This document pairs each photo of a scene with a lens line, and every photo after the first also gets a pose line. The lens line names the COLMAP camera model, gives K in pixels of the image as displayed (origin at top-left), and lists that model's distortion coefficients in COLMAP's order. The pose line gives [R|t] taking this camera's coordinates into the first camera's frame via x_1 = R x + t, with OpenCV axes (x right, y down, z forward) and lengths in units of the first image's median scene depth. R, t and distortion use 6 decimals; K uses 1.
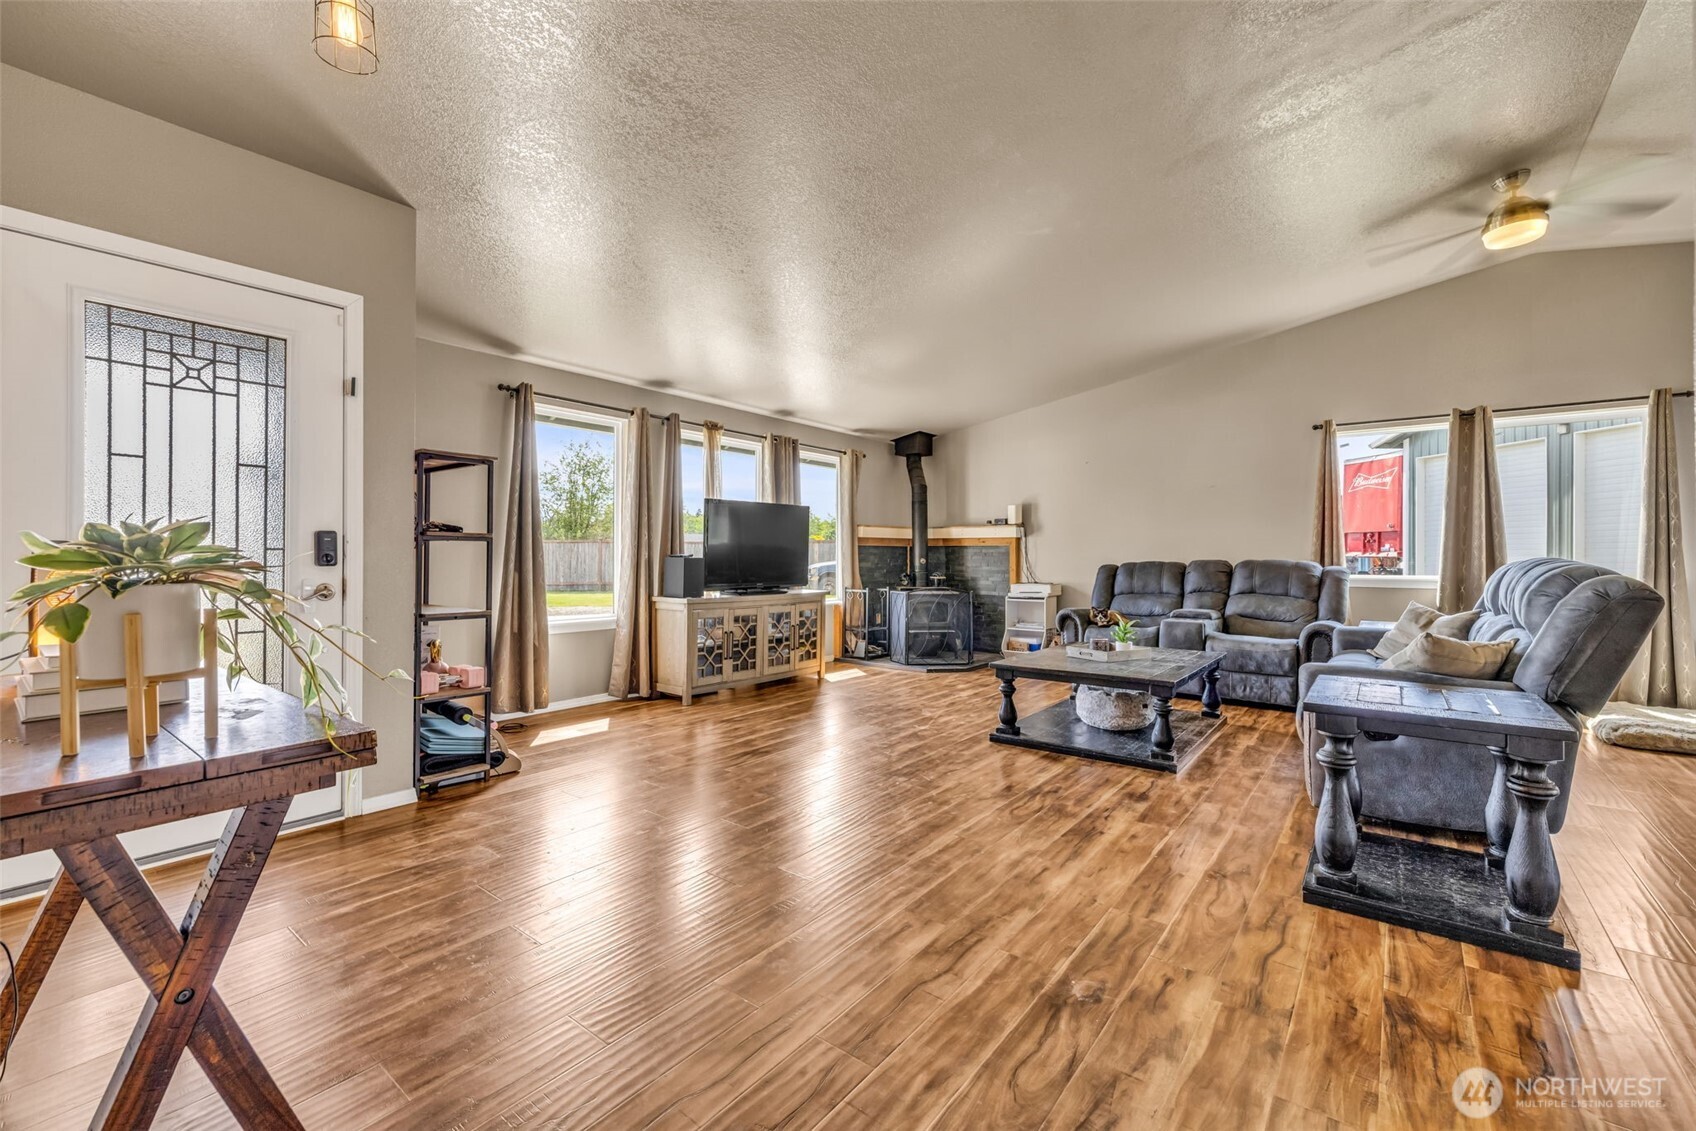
lens RADIAL K [[714.6, 0, 844.2], [0, 714.6, 550.9], [0, 0, 1]] dist [-0.000144, -0.000048]
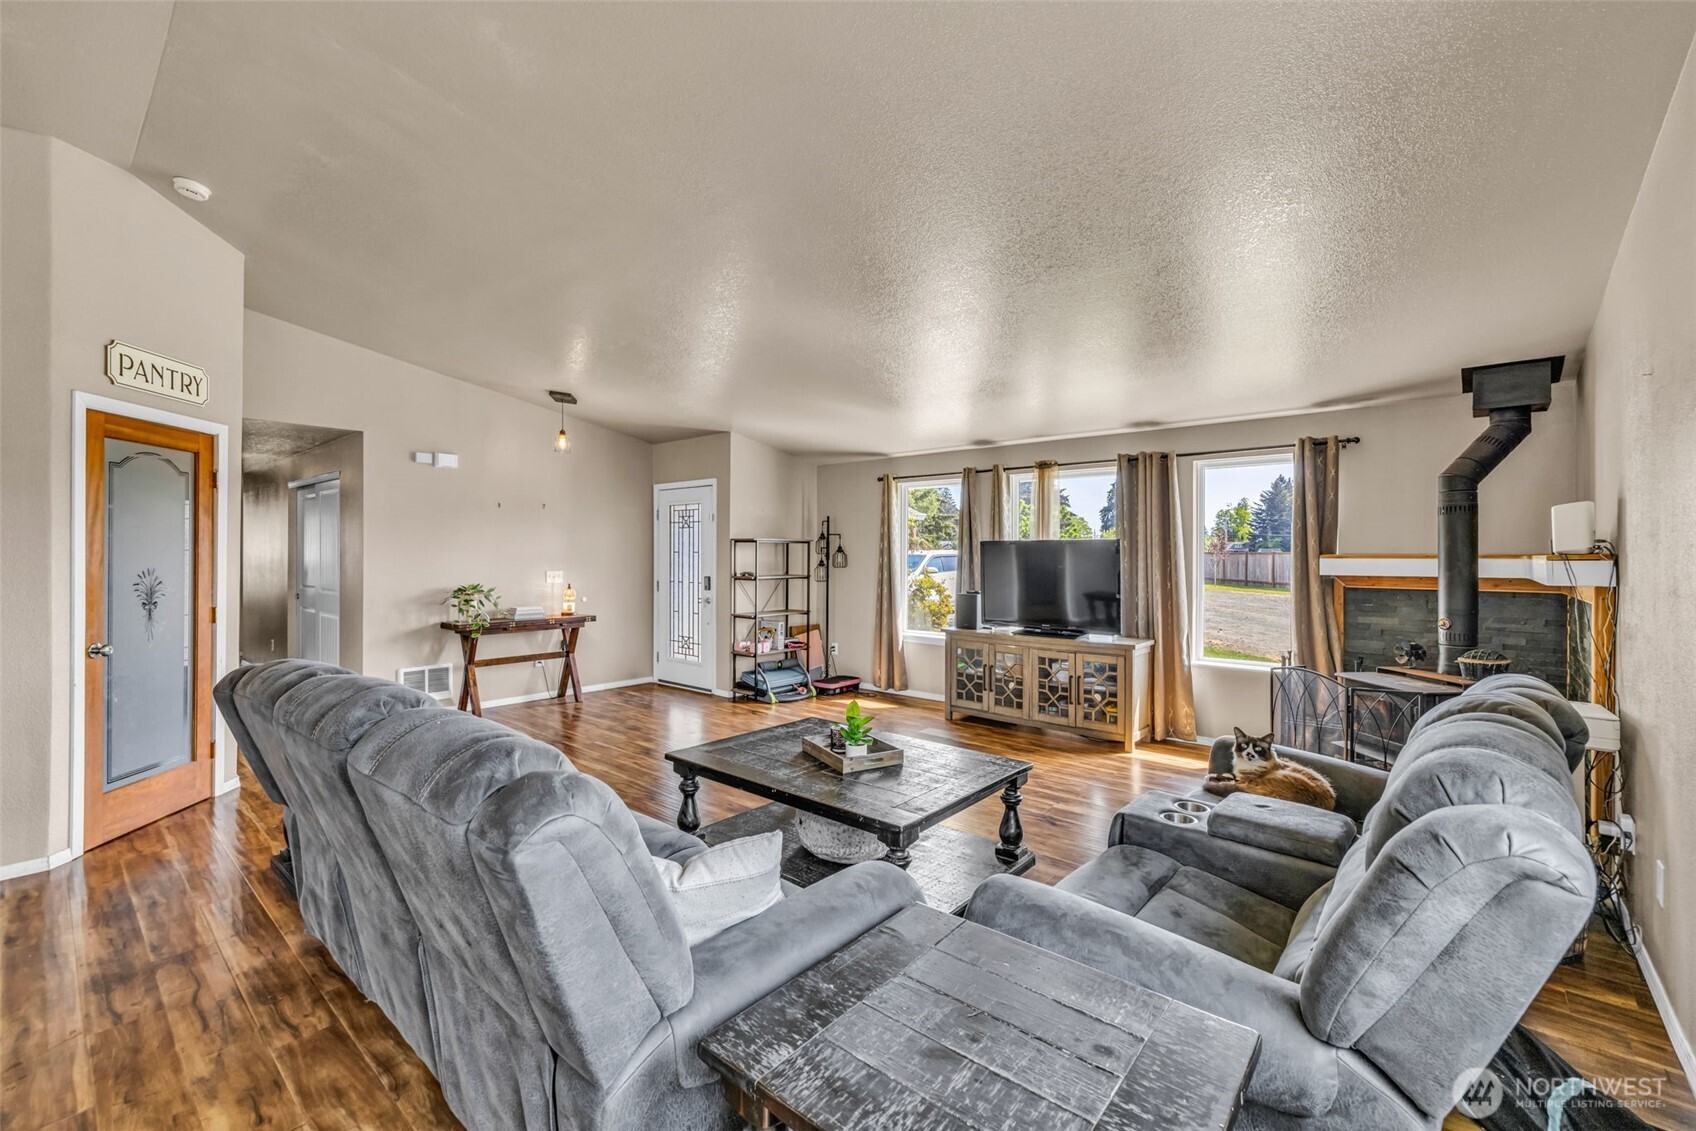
lens RADIAL K [[714.6, 0, 844.2], [0, 714.6, 550.9], [0, 0, 1]] dist [-0.000144, -0.000048]
pose [[-0.052100, -0.010199, -0.998590, 0.884158], [0.002057, 0.999945, -0.010320, -0.045336], [0.998640, -0.002592, -0.052076, 0.811539]]
